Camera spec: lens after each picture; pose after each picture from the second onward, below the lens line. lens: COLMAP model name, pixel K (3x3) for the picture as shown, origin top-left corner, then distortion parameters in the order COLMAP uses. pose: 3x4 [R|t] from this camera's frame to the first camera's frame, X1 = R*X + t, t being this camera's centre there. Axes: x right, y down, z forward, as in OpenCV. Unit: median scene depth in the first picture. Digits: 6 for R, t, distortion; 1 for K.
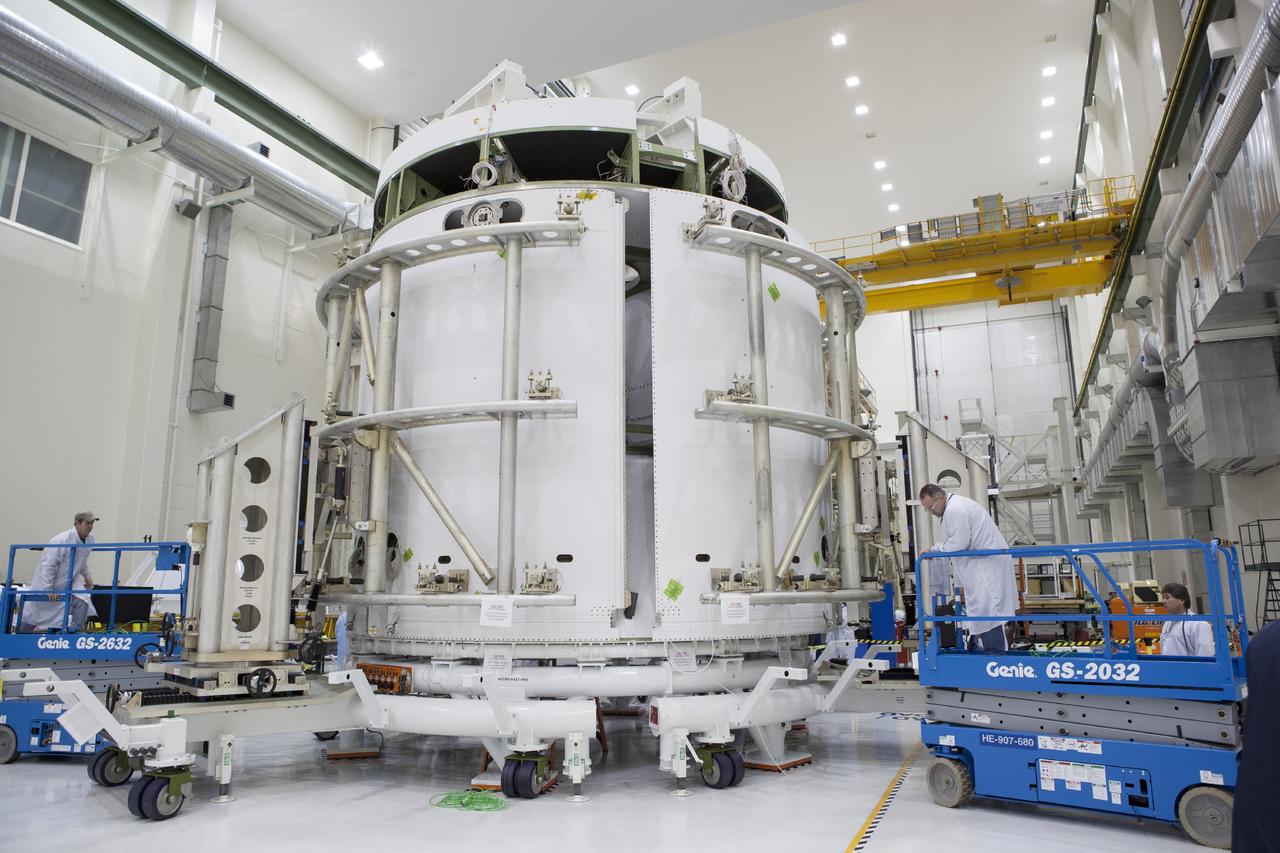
lens RADIAL K [[880.5, 0, 647.1], [0, 880.5, 432.5], [0, 0, 1]] dist [-0.091083, 0.048396]
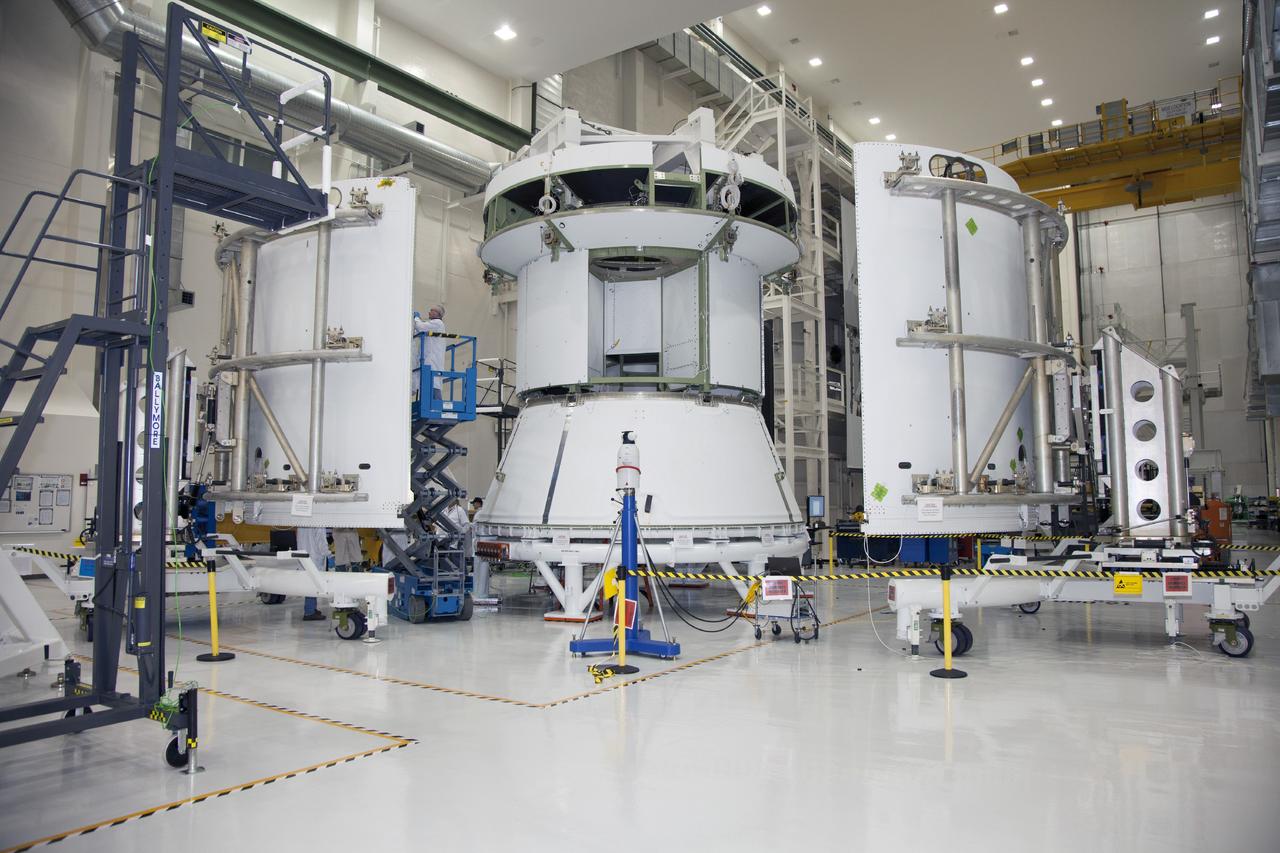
lens RADIAL K [[880.5, 0, 645.4], [0, 880.5, 426.1], [0, 0, 1]] dist [-0.091083, 0.048396]
pose [[0.979954, -0.010589, -0.198940, 0.211916], [0.030977, 0.994540, 0.099651, -0.063225], [0.196799, -0.103816, 0.974932, -0.336833]]
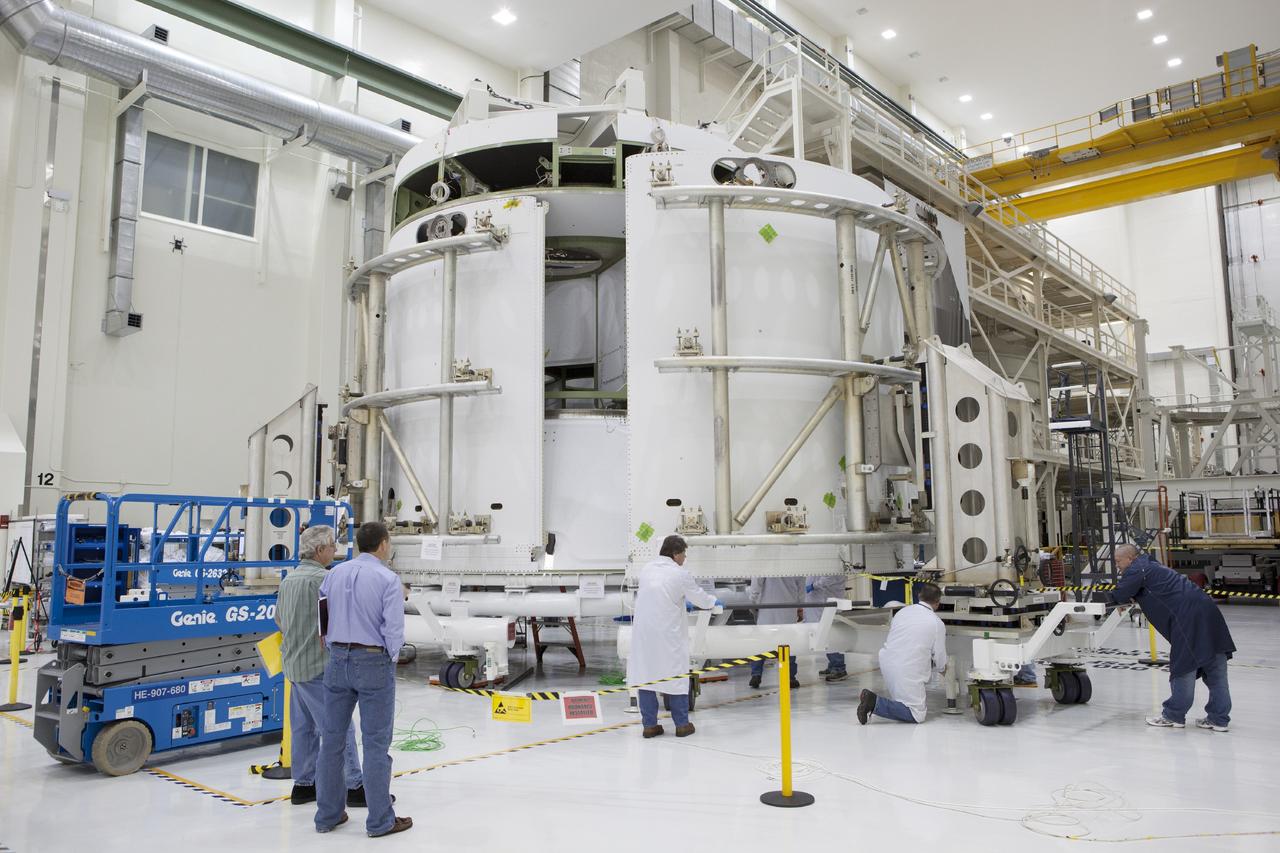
lens RADIAL K [[973.3, 0, 634.6], [0, 973.3, 428.8], [0, 0, 1]] dist [-0.067236, 0.052046]
pose [[0.952009, -0.036371, -0.303902, 0.396693], [0.059091, 0.996075, 0.065898, -0.035594], [0.300313, -0.080694, 0.950421, -0.189639]]
